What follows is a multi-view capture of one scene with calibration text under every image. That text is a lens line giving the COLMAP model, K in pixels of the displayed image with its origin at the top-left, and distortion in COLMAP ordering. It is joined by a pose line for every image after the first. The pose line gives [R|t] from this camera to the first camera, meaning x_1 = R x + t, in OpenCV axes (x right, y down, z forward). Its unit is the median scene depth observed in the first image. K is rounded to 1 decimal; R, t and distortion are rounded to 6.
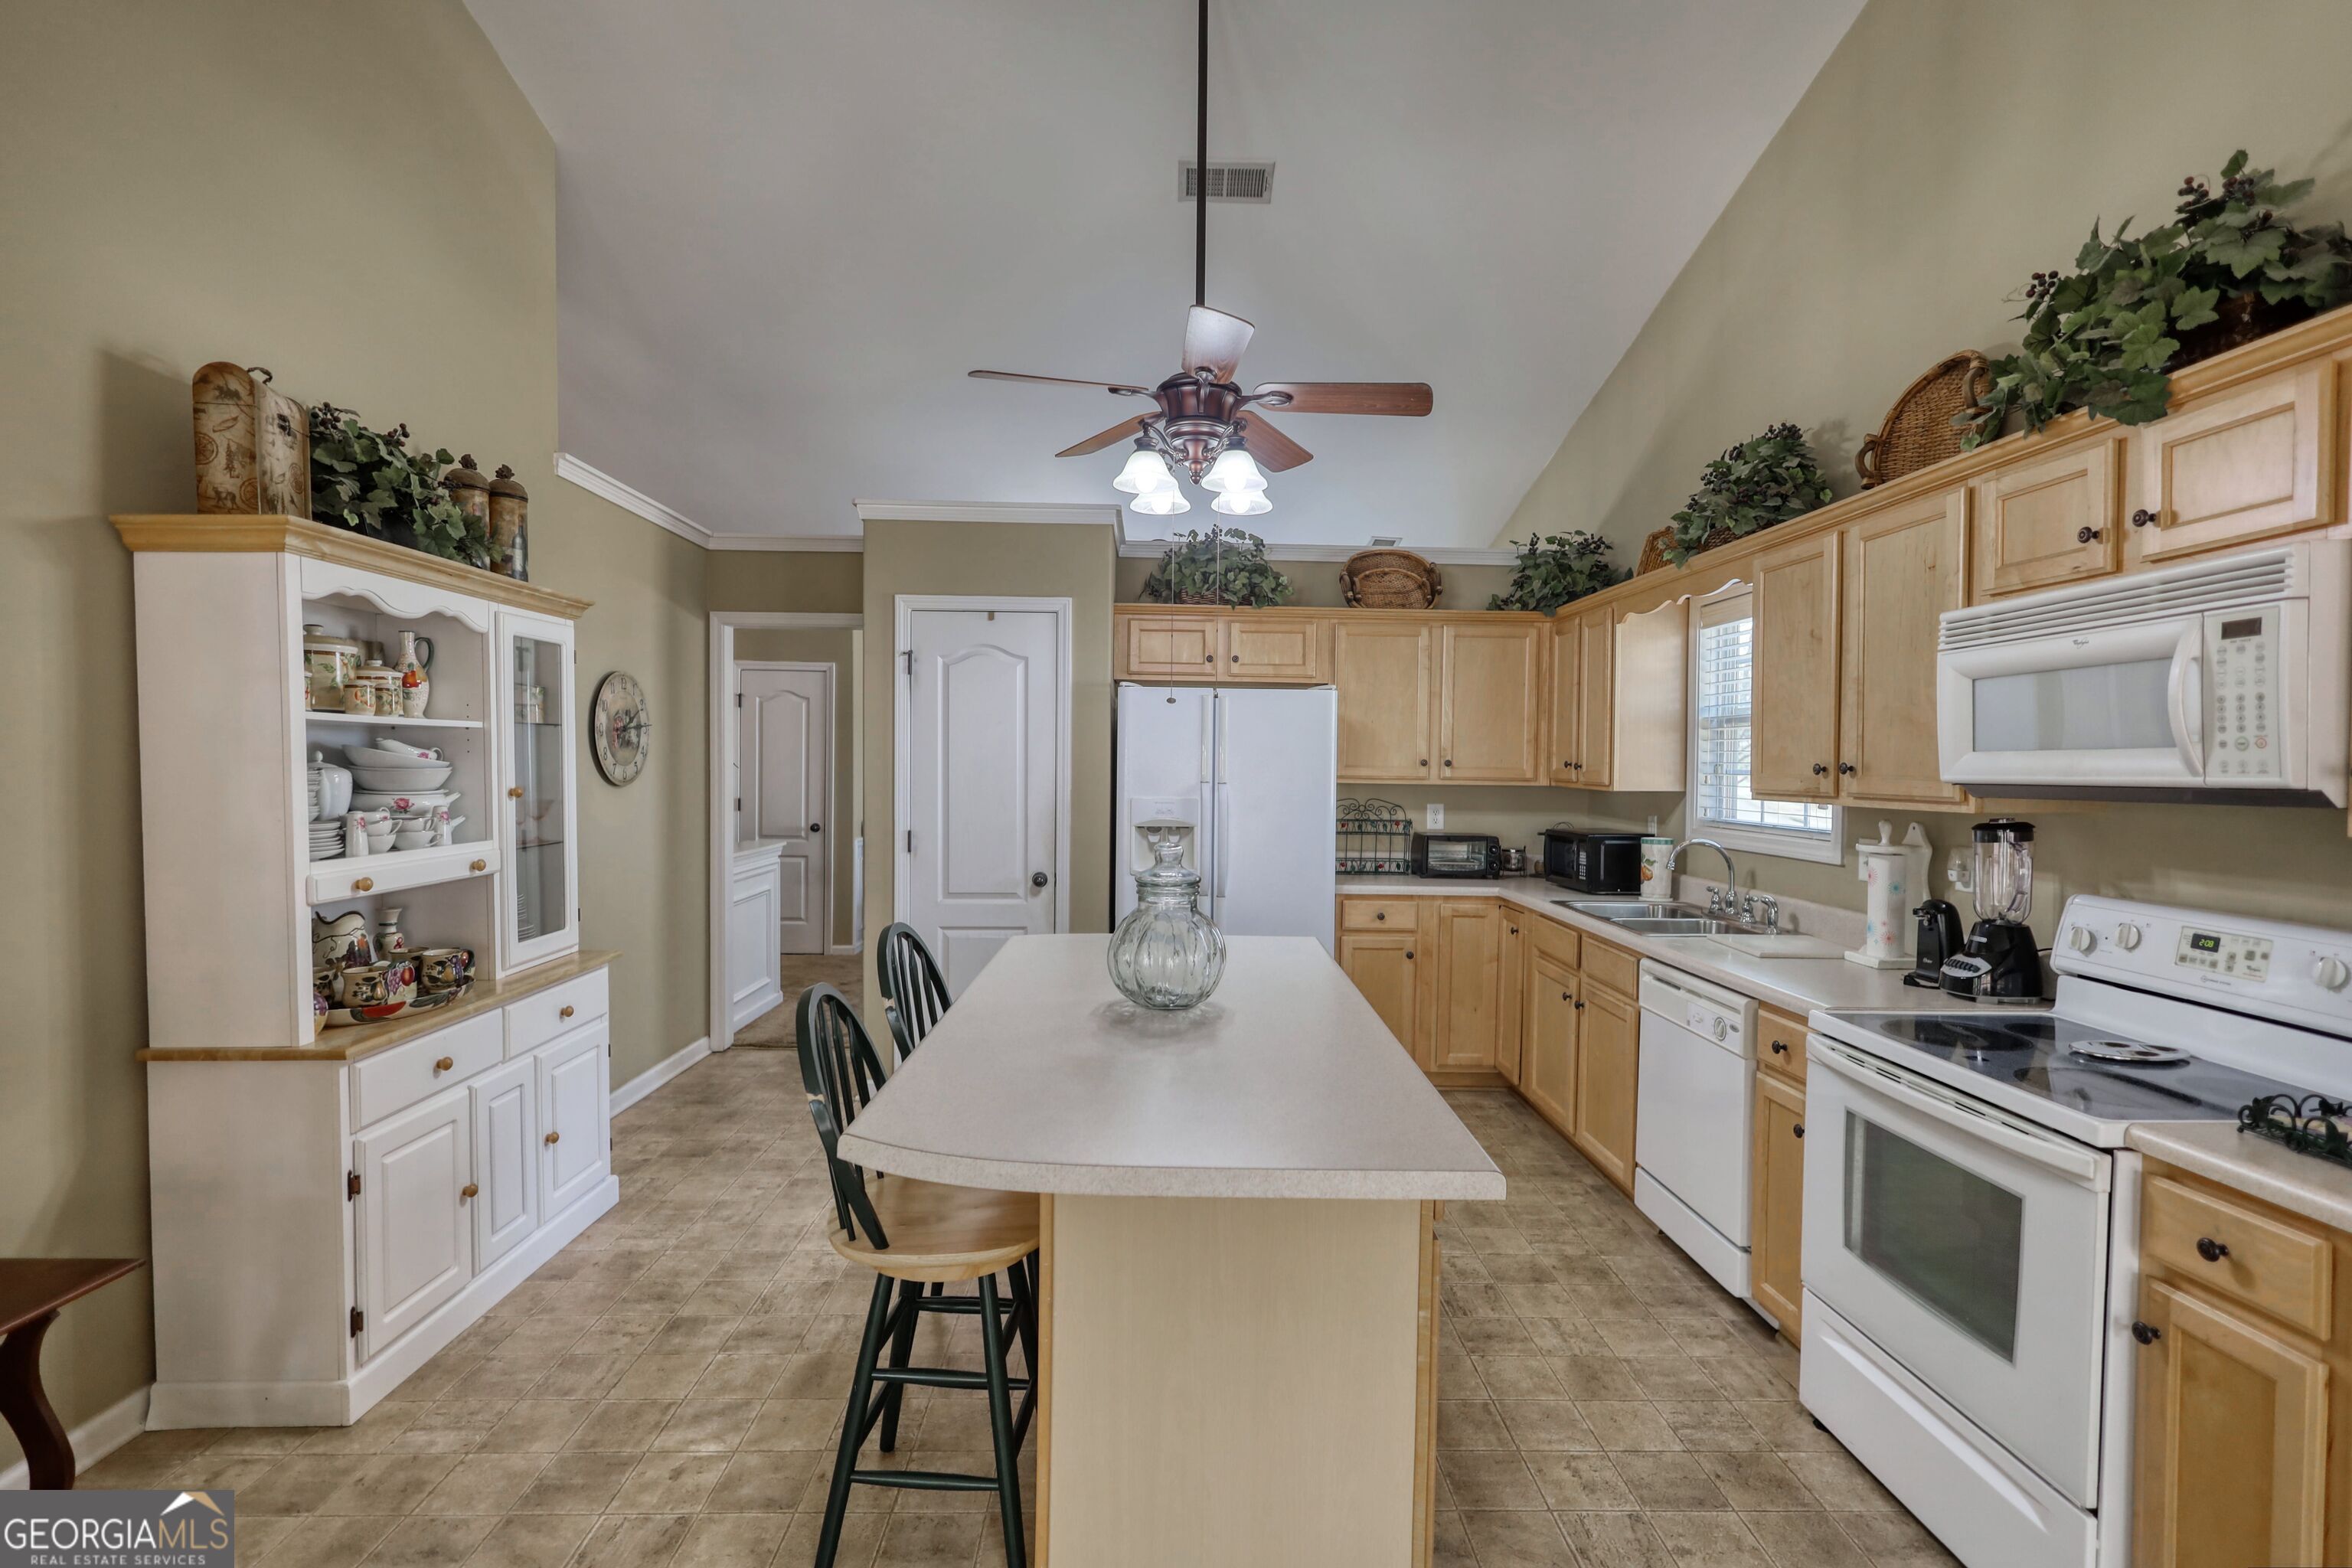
lens RADIAL K [[1075.0, 0, 1168.5], [0, 1075.0, 791.8], [0, 0, 1]] dist [-0.000450, -0.000352]
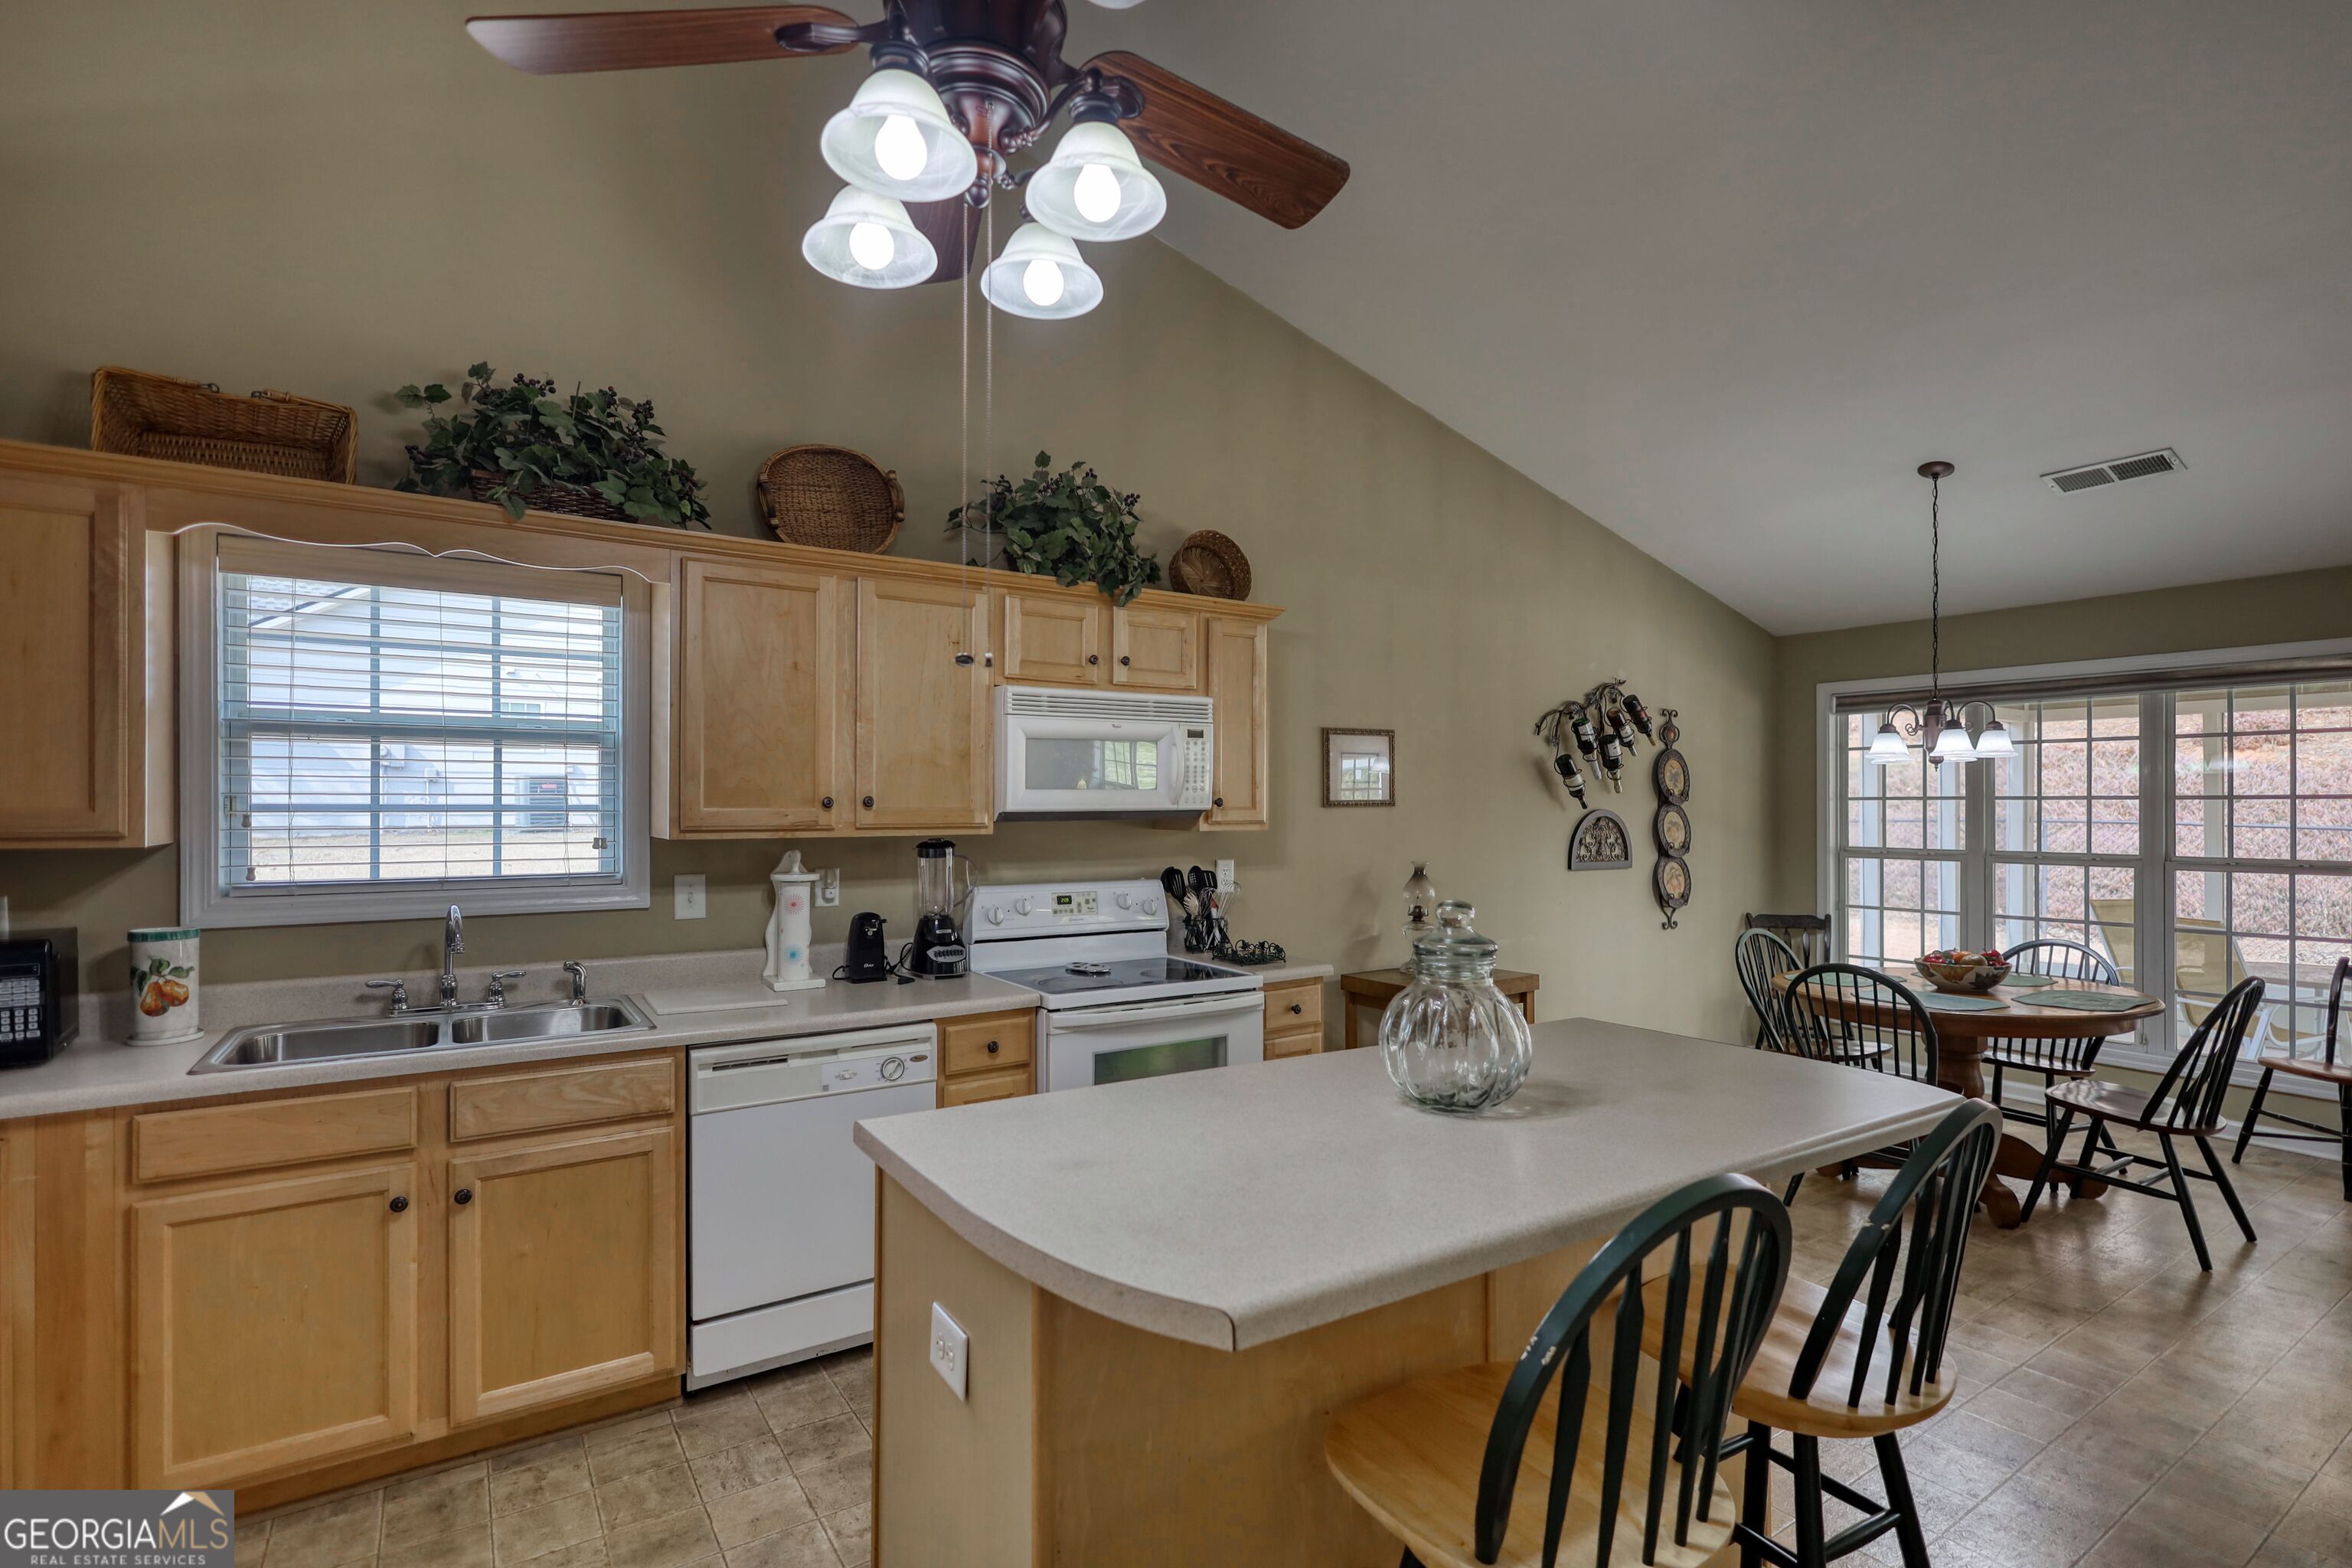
lens RADIAL K [[1096.4, 0, 1183.4], [0, 1096.4, 805.4], [0, 0, 1]] dist [-0.003240, -0.000659]
pose [[-0.542629, -0.010569, 0.839906, -0.420532], [0.016350, 0.999598, 0.023142, -0.034040], [-0.839813, 0.026290, -0.542238, 1.184749]]
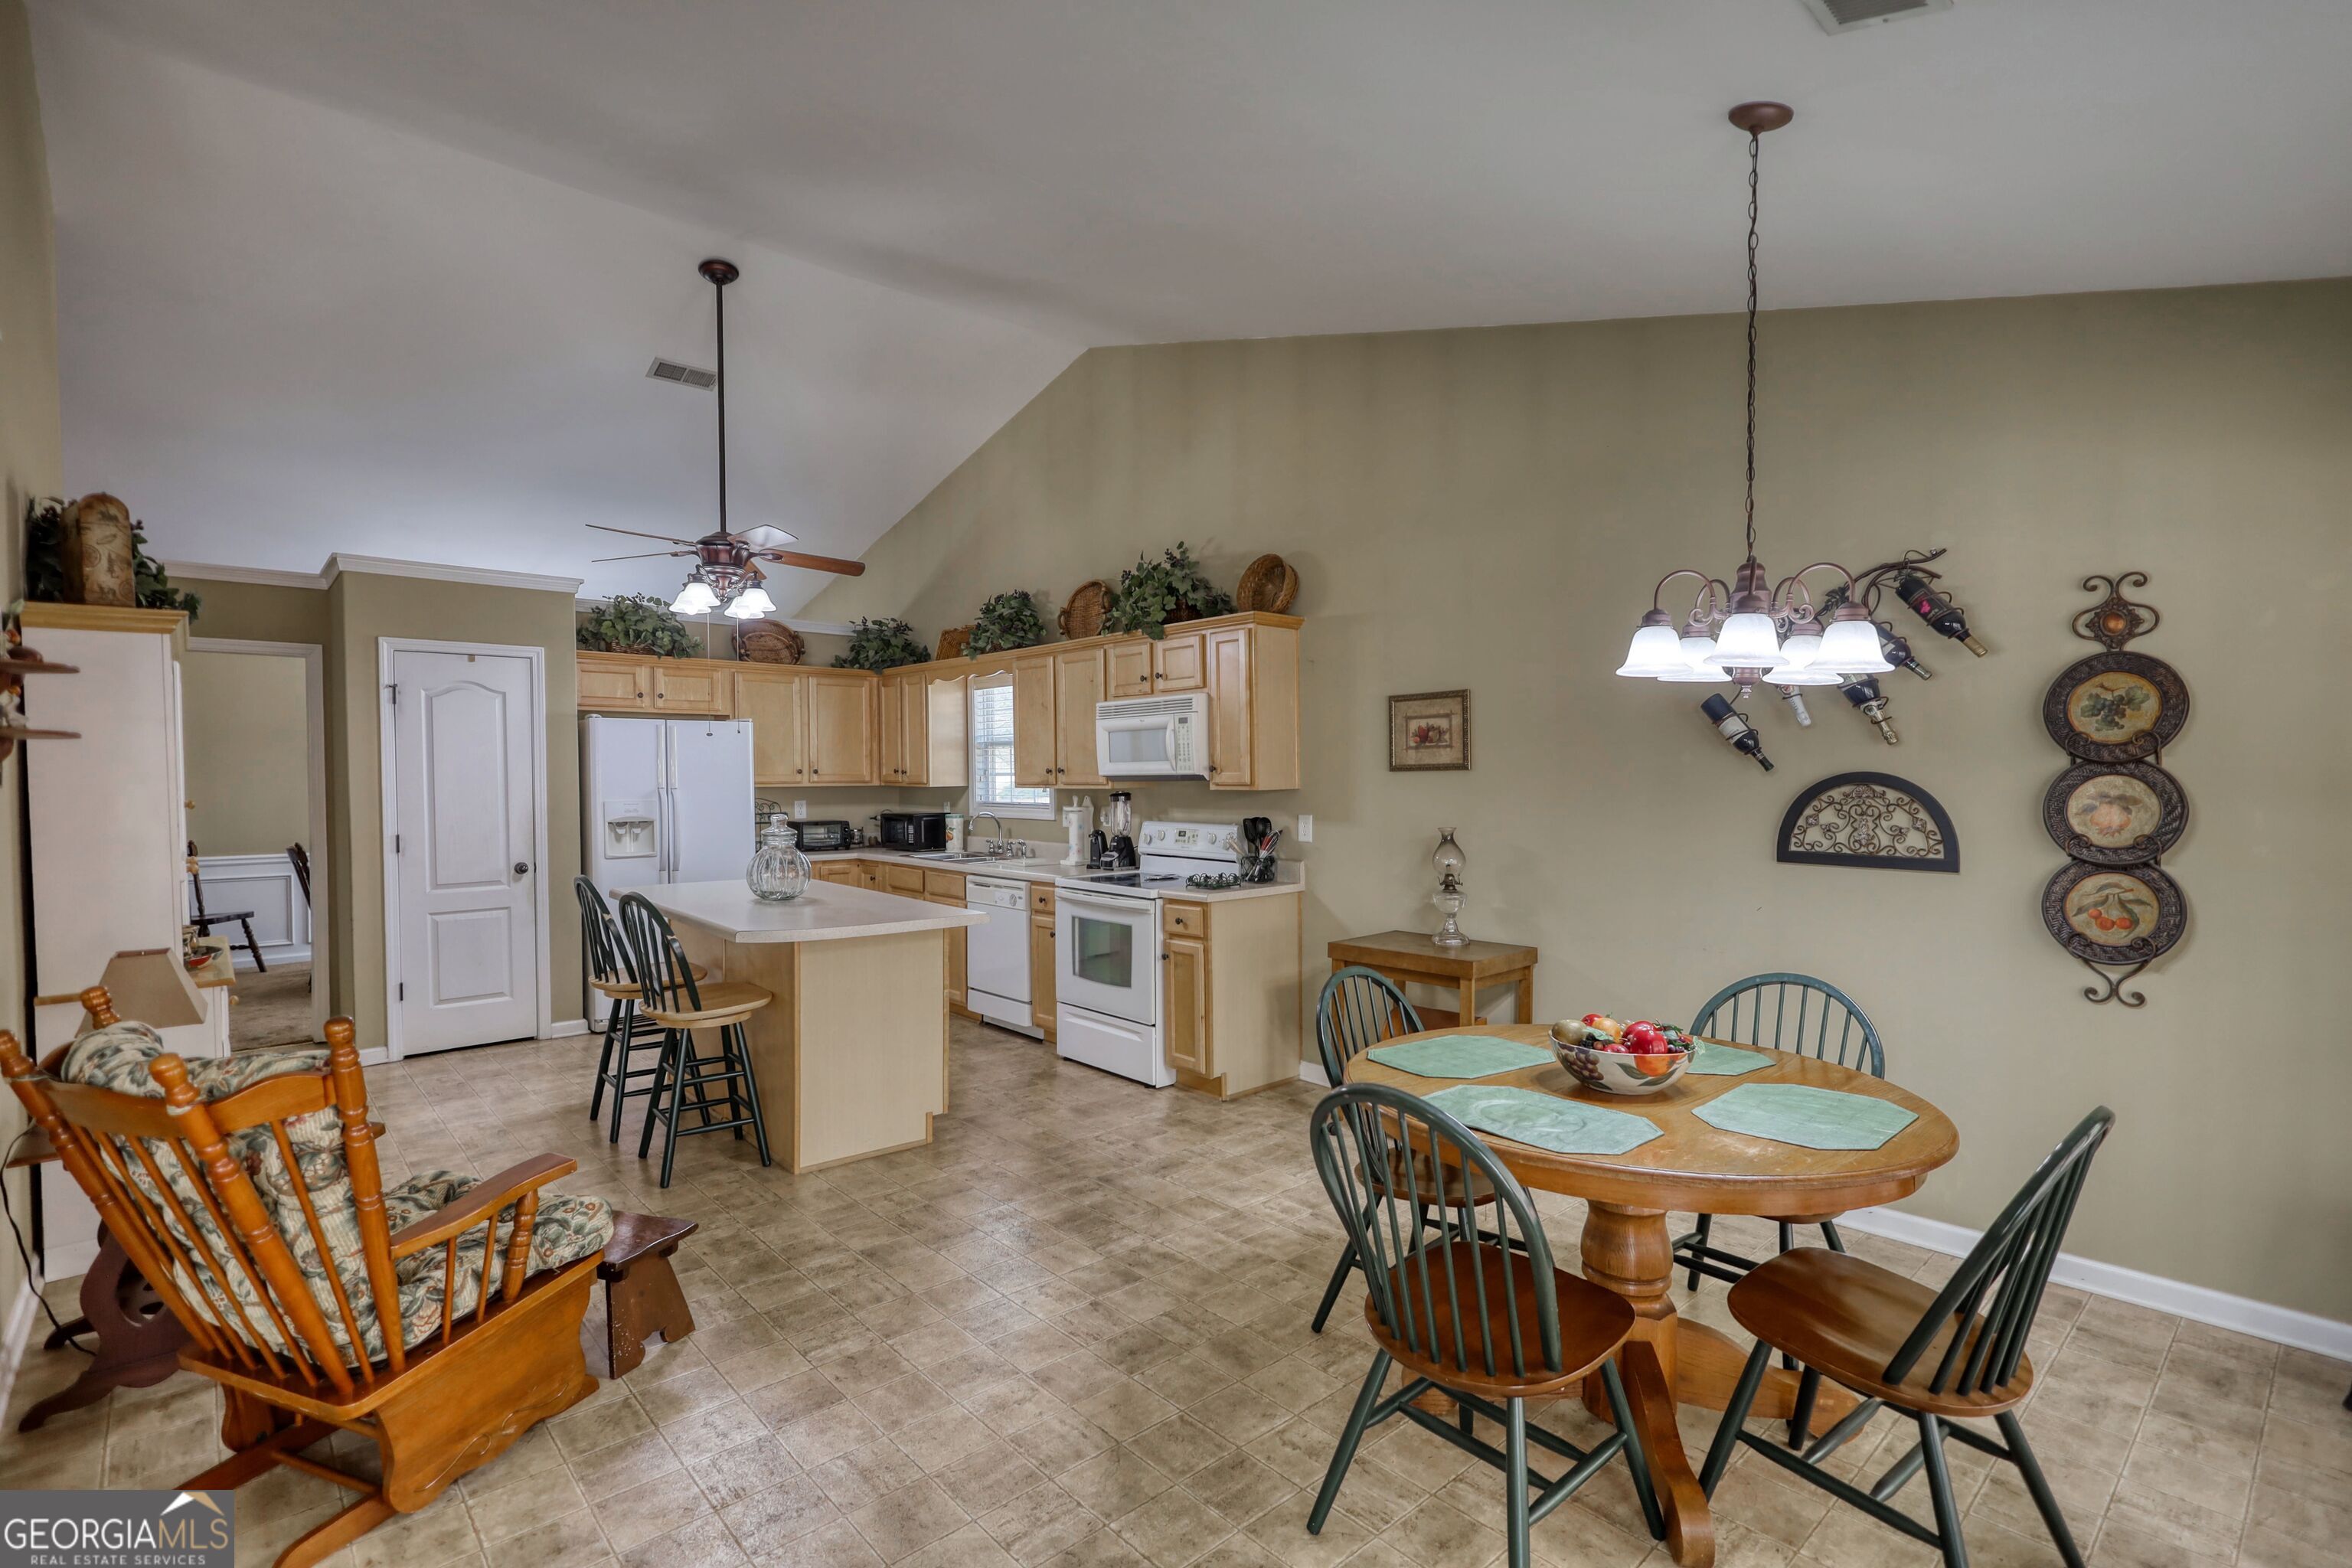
lens RADIAL K [[1097.5, 0, 1159.9], [0, 1097.5, 789.8], [0, 0, 1]] dist [-0.002136, -0.000722]
pose [[0.761306, -0.025936, 0.647874, -0.549540], [0.032511, 0.999470, 0.001808, 0.016733], [-0.647578, 0.019686, 0.761745, -0.682216]]
